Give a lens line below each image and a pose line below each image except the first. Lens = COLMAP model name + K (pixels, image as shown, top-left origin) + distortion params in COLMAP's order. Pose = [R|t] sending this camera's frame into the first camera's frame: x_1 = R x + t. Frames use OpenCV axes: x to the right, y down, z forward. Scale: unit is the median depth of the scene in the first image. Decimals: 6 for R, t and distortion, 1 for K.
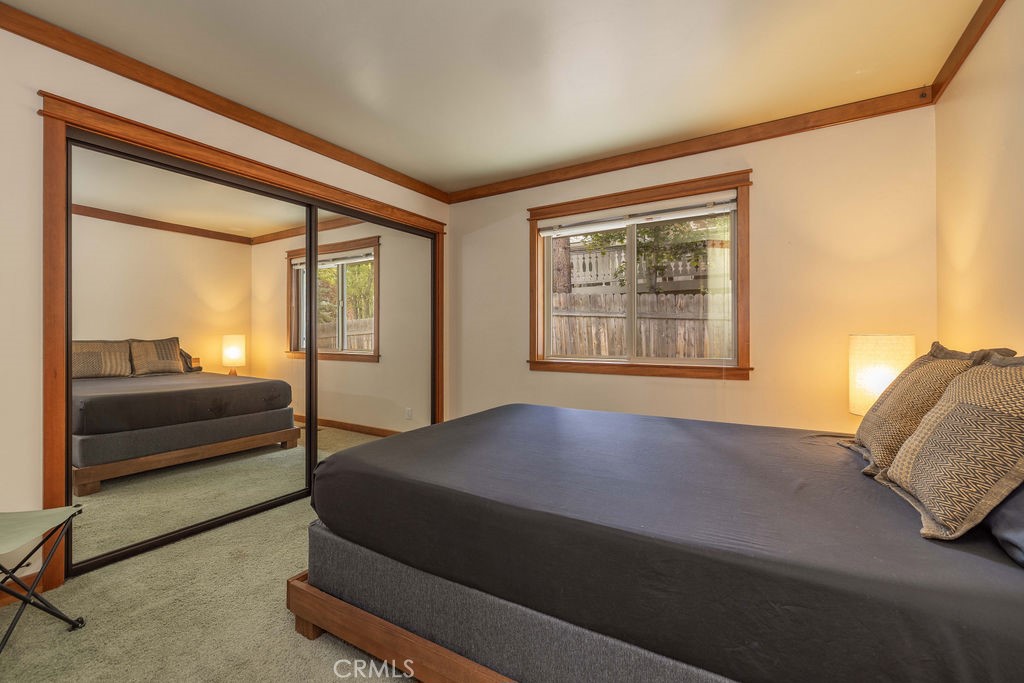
lens RADIAL K [[446.0, 0, 502.4], [0, 446.0, 332.8], [0, 0, 1]] dist [-0.004796, 0.000073]
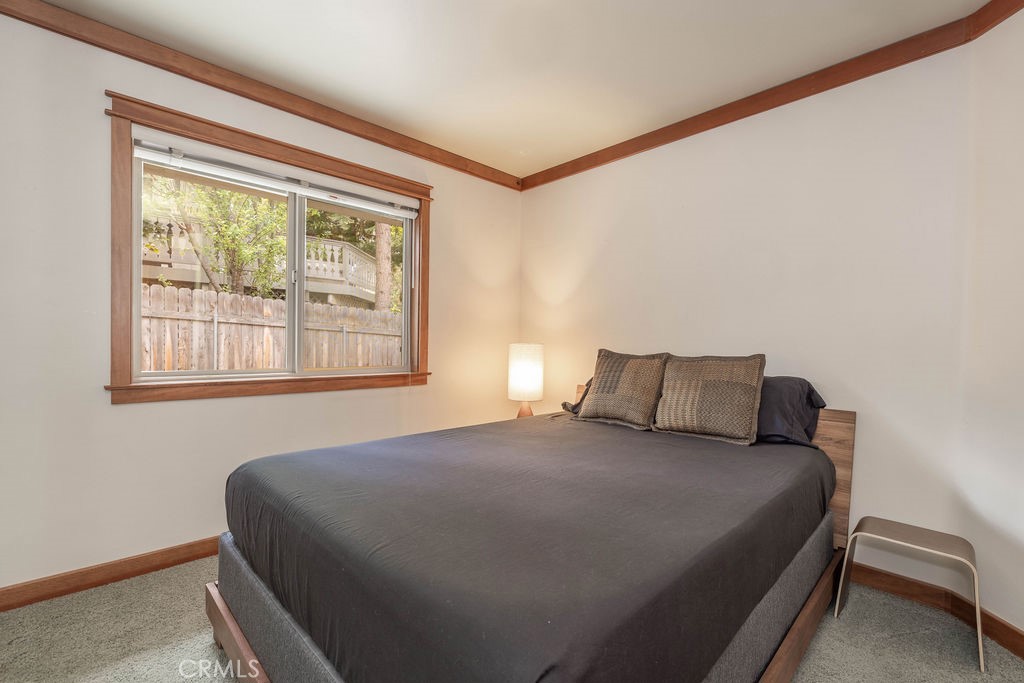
lens RADIAL K [[446.0, 0, 511.2], [0, 446.0, 348.3], [0, 0, 1]] dist [-0.004796, 0.000073]
pose [[0.231523, -0.002038, 0.972827, -0.400704], [-0.015978, 0.999855, 0.005897, 0.009563], [-0.972698, -0.016910, 0.231457, 0.514444]]
